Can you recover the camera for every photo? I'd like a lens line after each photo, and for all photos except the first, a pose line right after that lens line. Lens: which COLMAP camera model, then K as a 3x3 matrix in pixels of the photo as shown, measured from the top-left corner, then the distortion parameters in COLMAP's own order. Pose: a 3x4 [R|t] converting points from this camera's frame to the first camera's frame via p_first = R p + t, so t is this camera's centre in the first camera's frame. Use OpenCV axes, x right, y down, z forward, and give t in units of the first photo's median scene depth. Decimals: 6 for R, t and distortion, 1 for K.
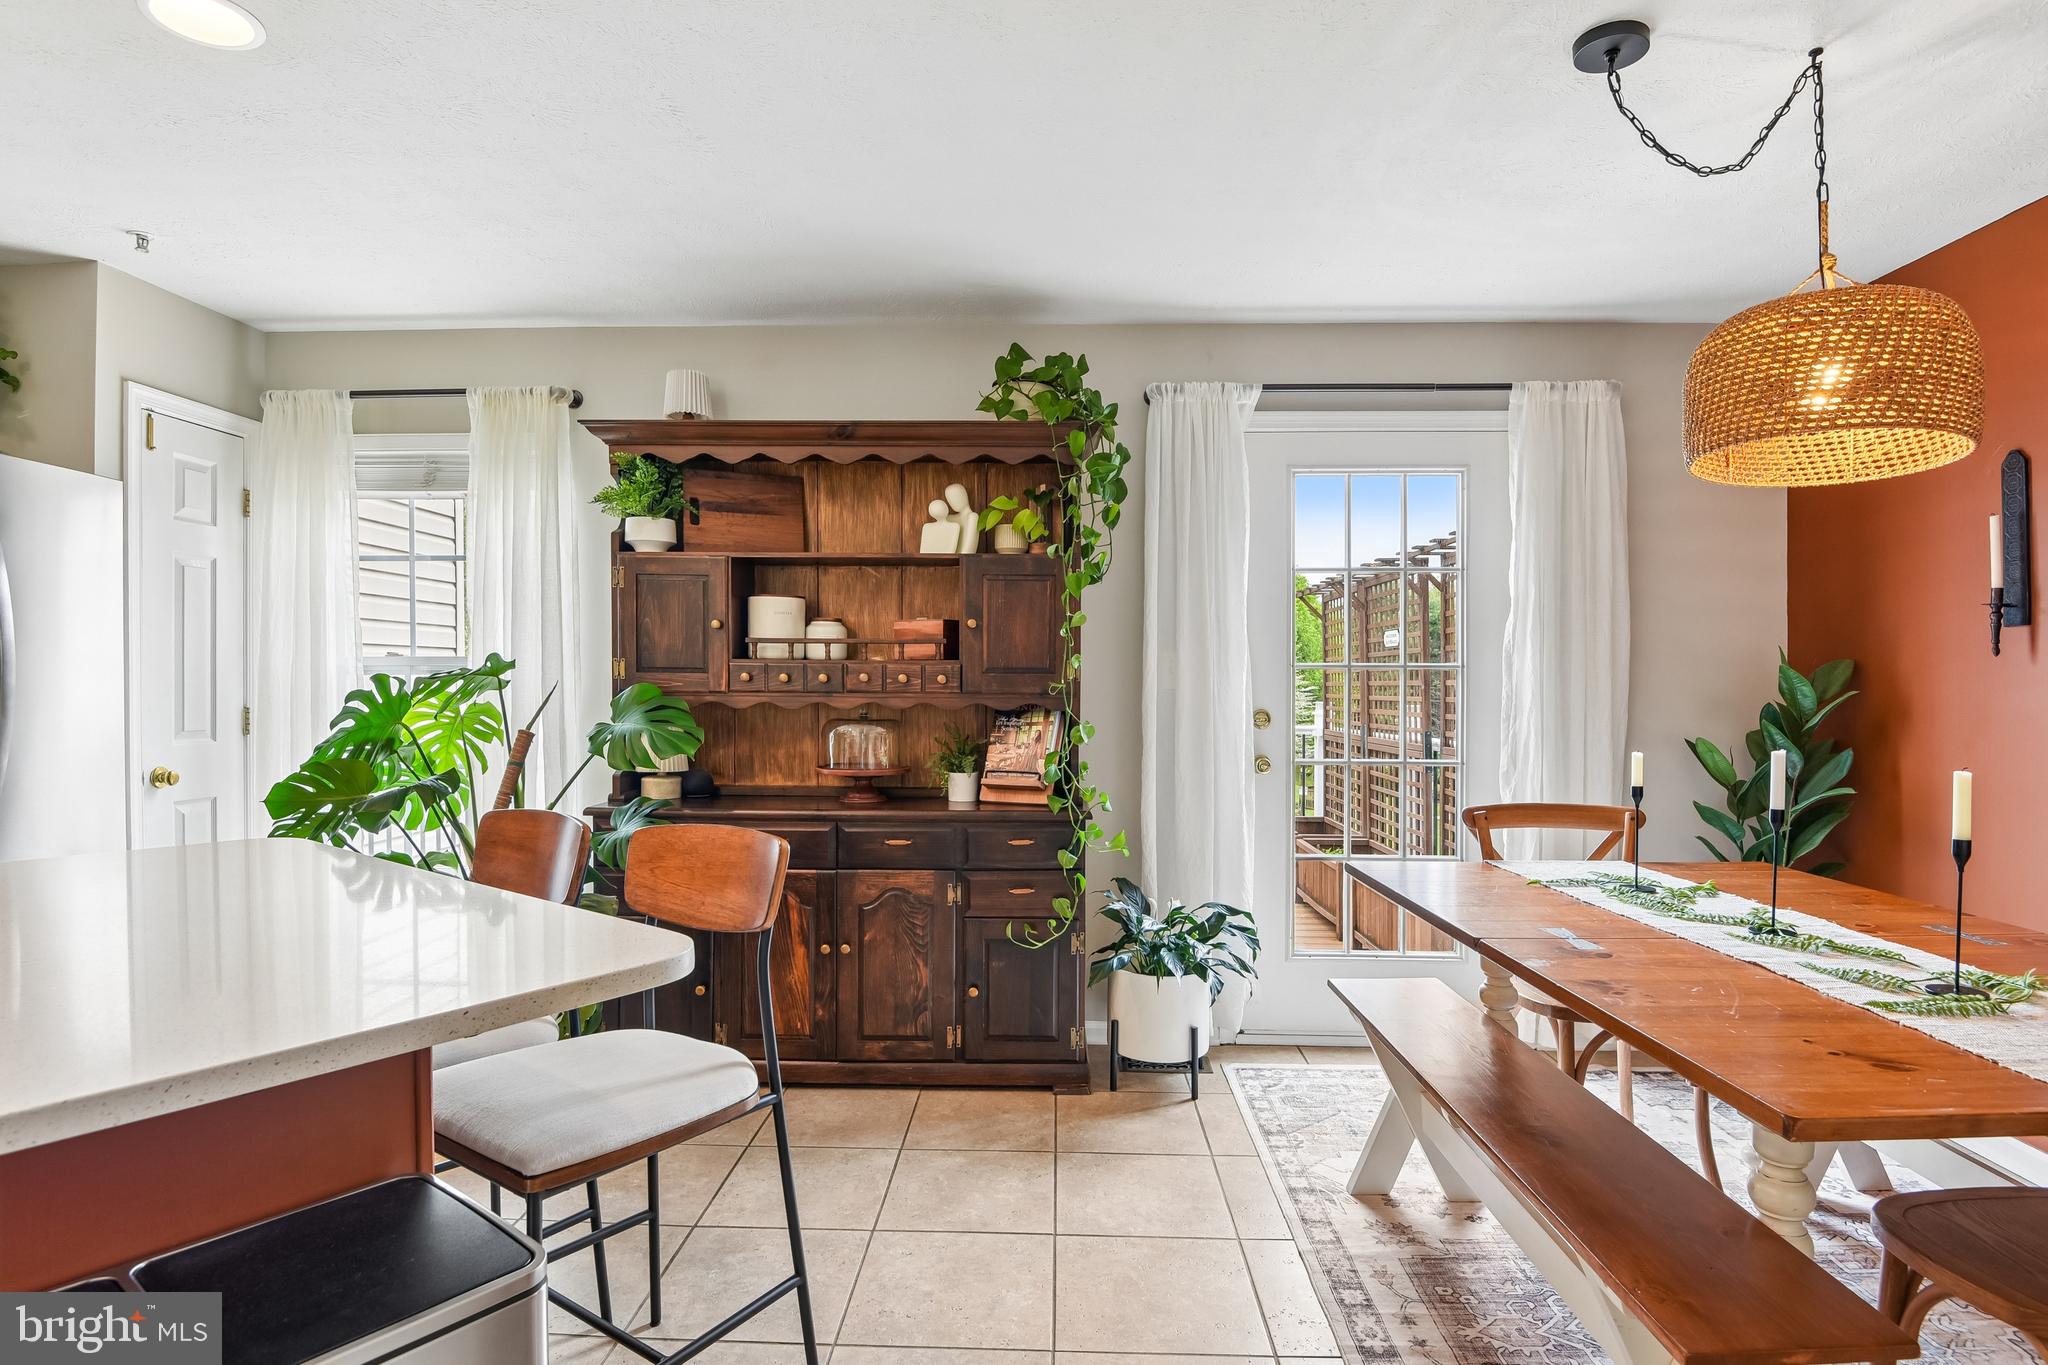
lens RADIAL K [[1051.0, 0, 1024.0], [0, 1051.0, 682.5], [0, 0, 1]] dist [-0.000114, -0.021419]
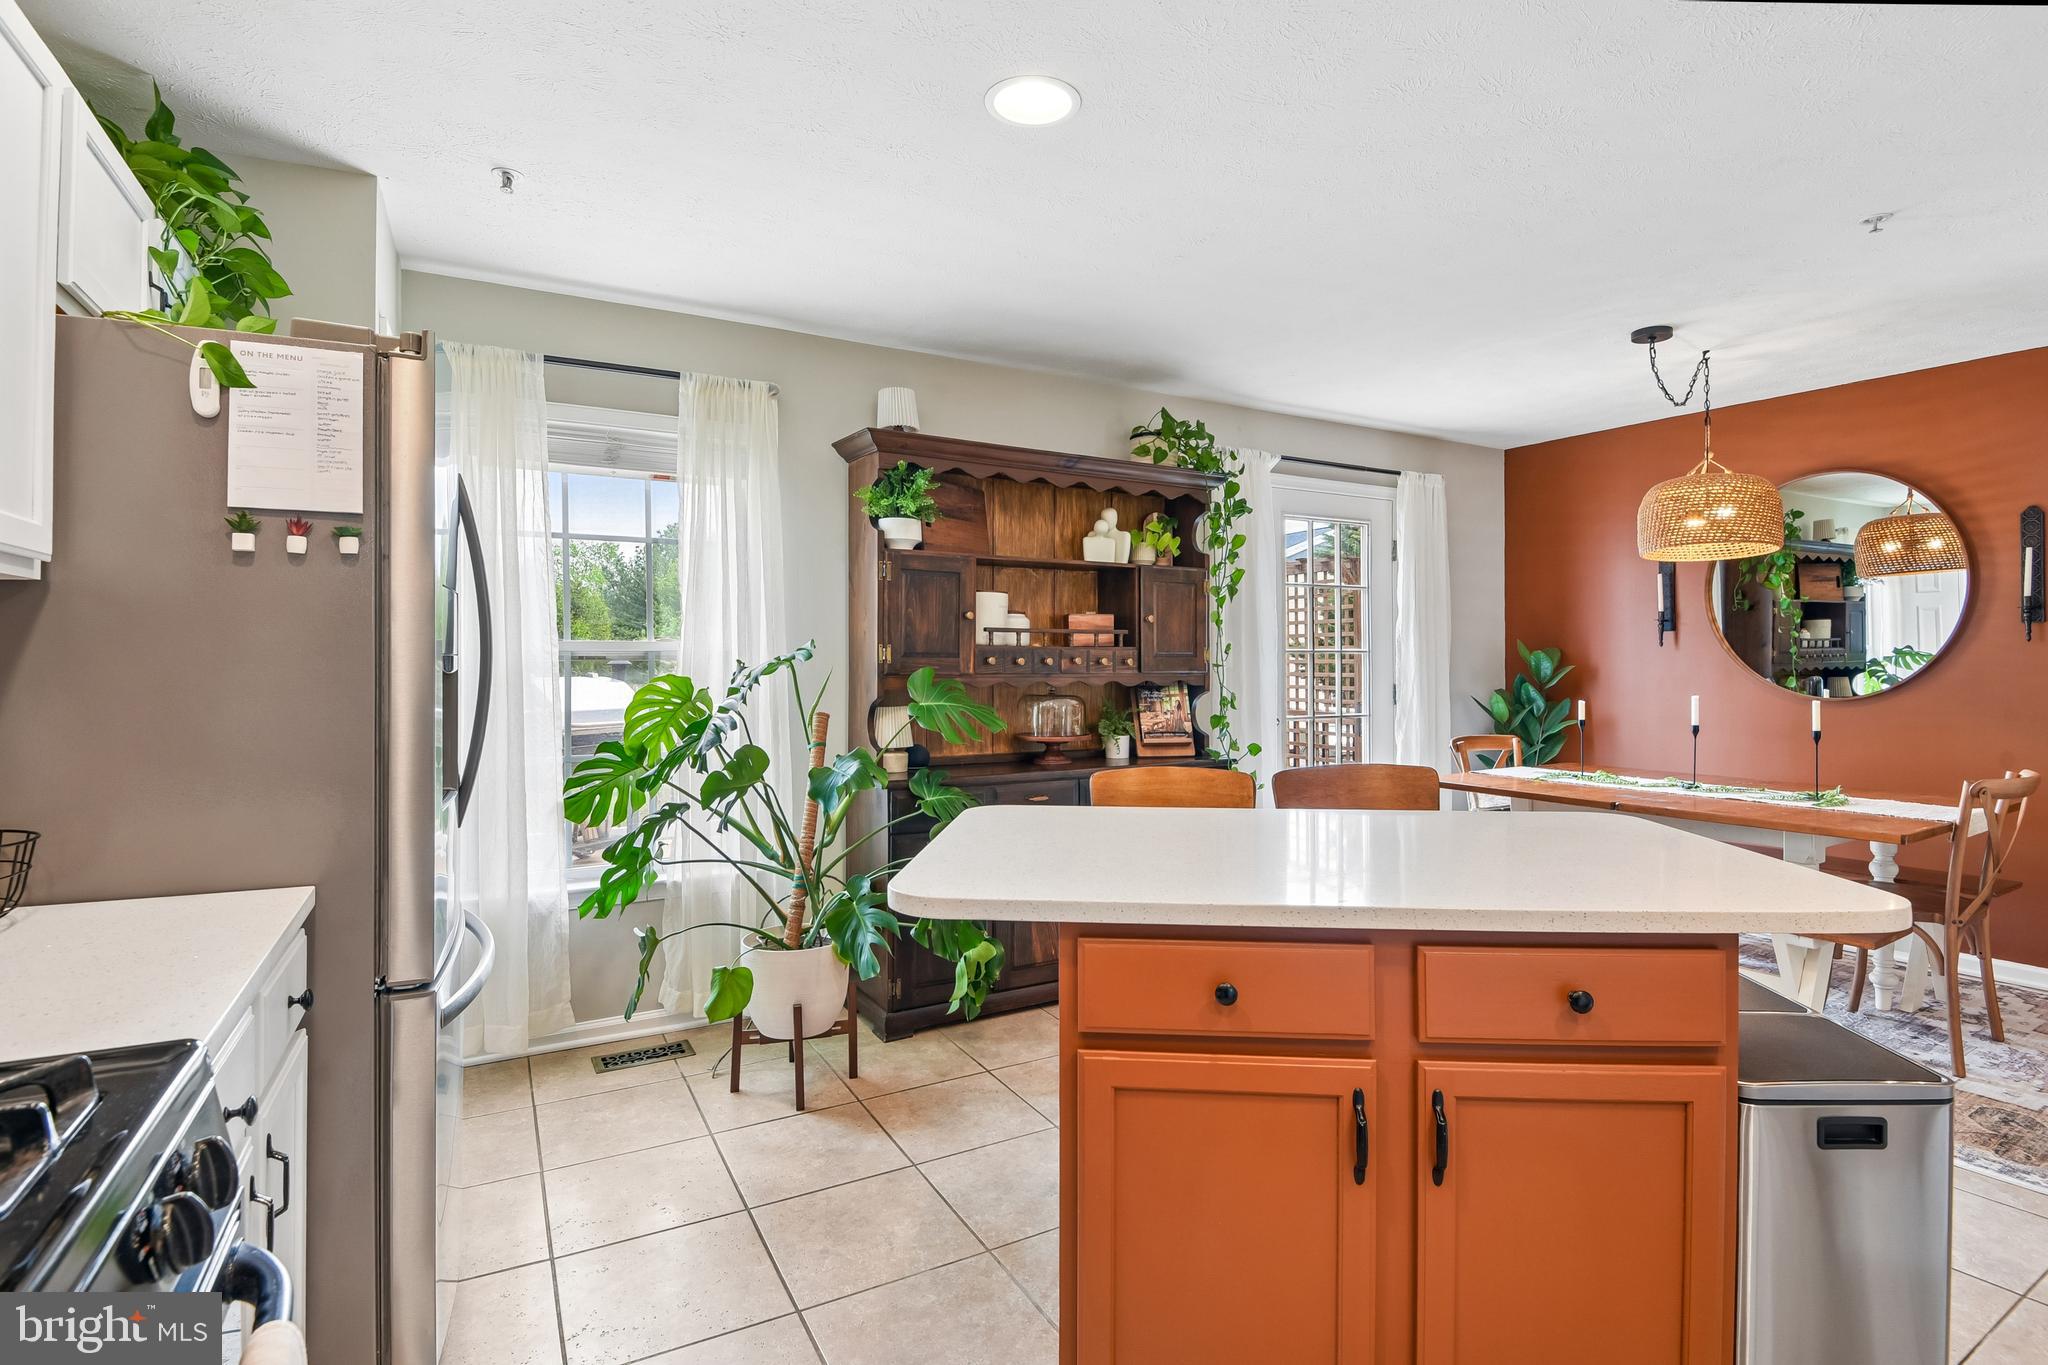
lens RADIAL K [[981.1, 0, 1030.3], [0, 981.1, 651.6], [0, 0, 1]] dist [-0.000342, -0.023542]
pose [[0.853066, -0.001217, 0.521802, -0.799764], [0.006318, 0.999948, -0.007996, -0.006665], [-0.521766, 0.010118, 0.853029, 0.041087]]
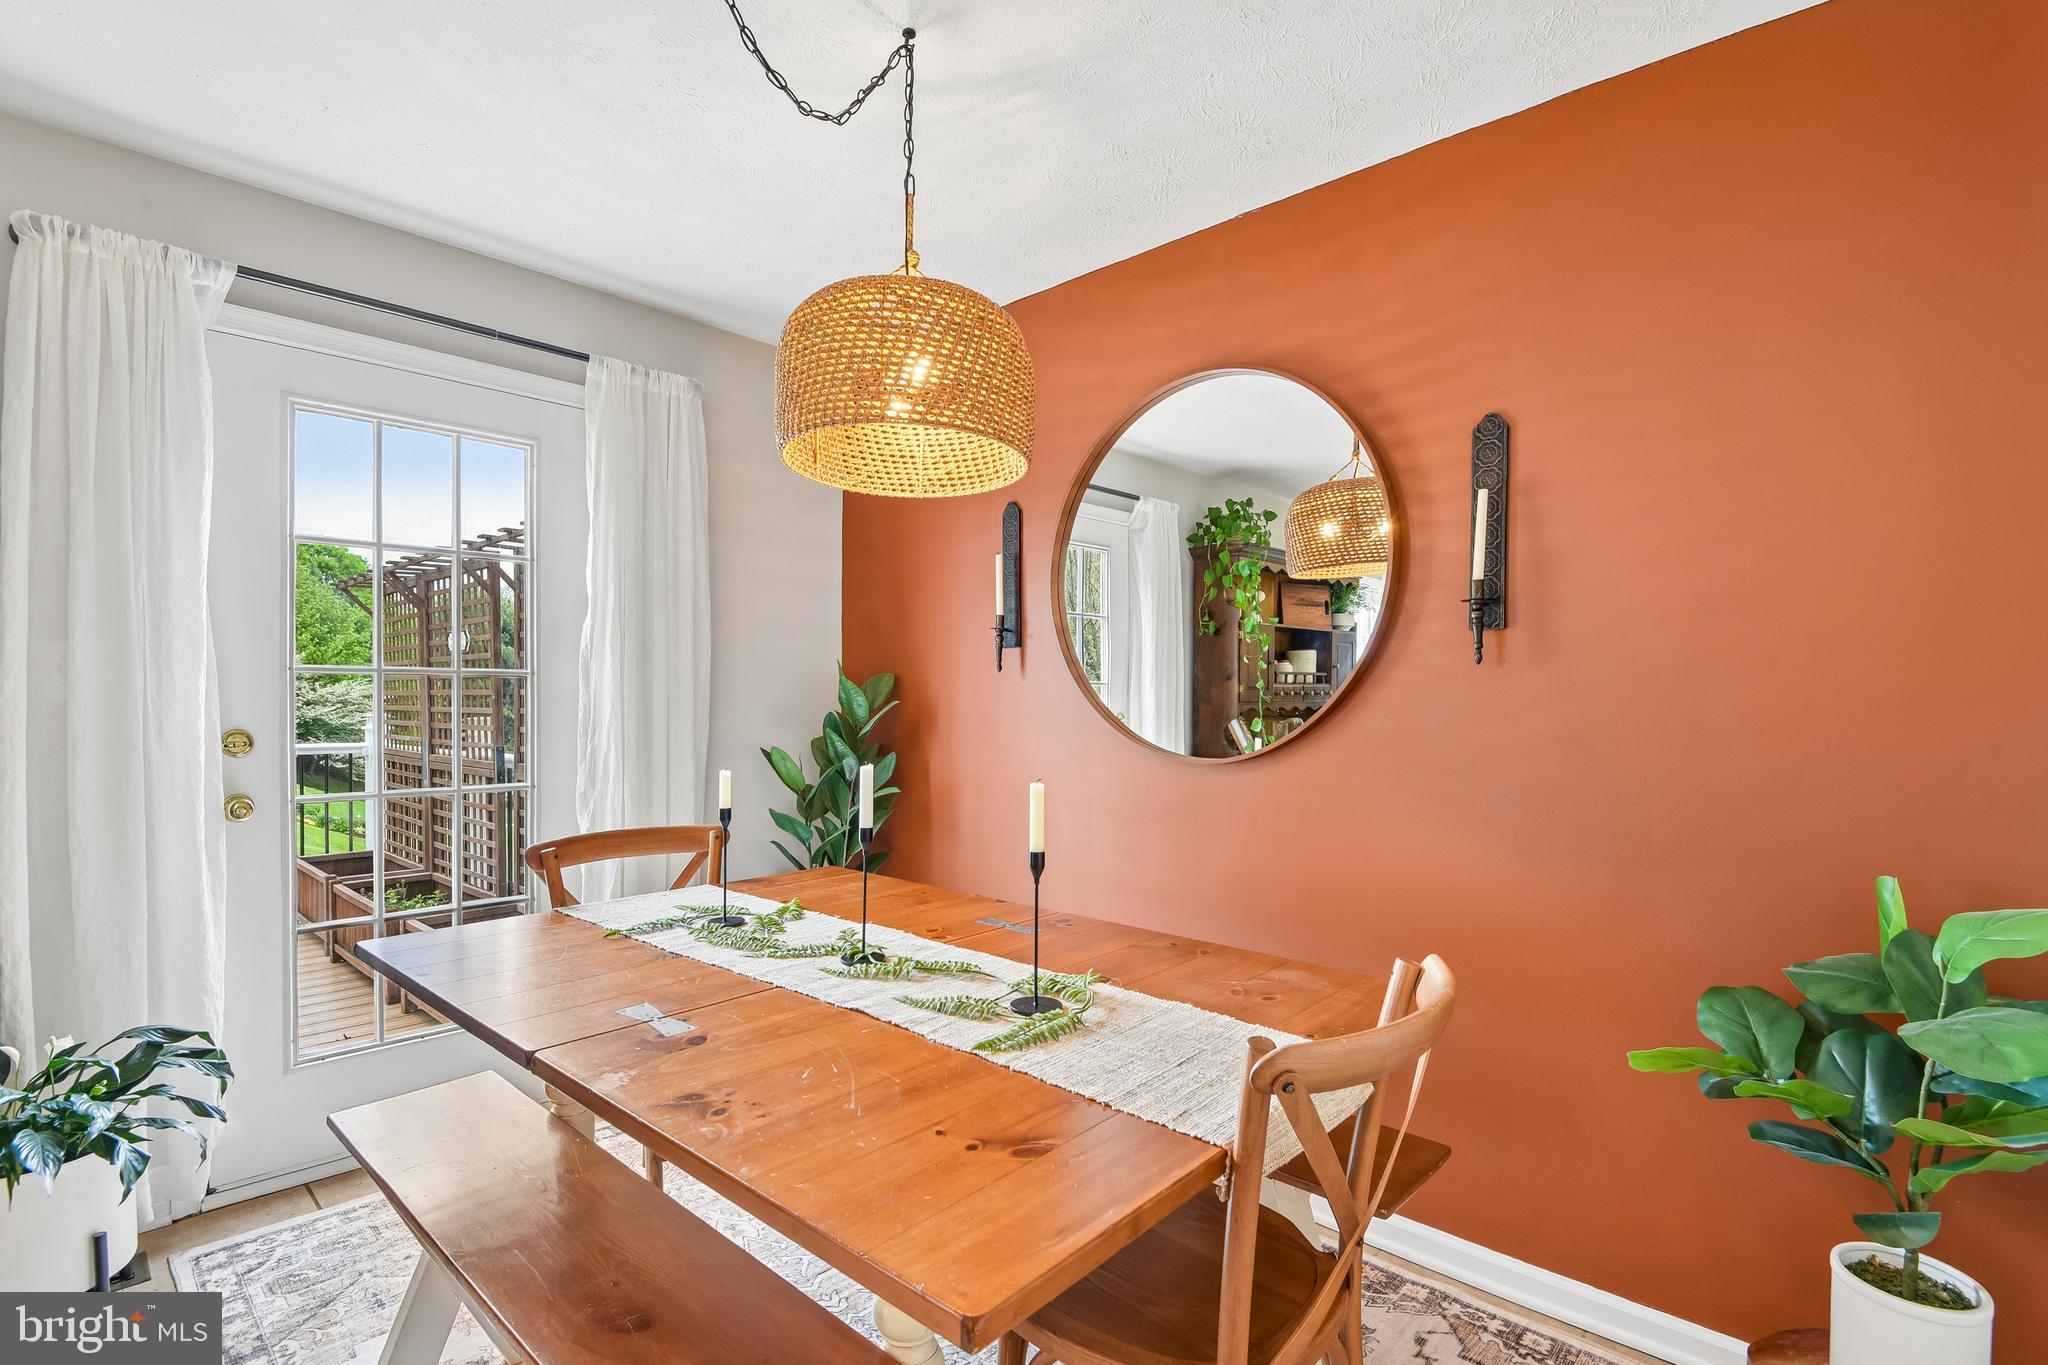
lens RADIAL K [[933.6, 0, 1036.1], [0, 933.6, 712.2], [0, 0, 1]] dist [-0.000087, -0.019038]
pose [[0.644516, -0.012529, 0.764488, 0.107738], [-0.003303, 0.999811, 0.019170, 0.000265], [-0.764584, -0.014880, 0.644352, 0.208094]]
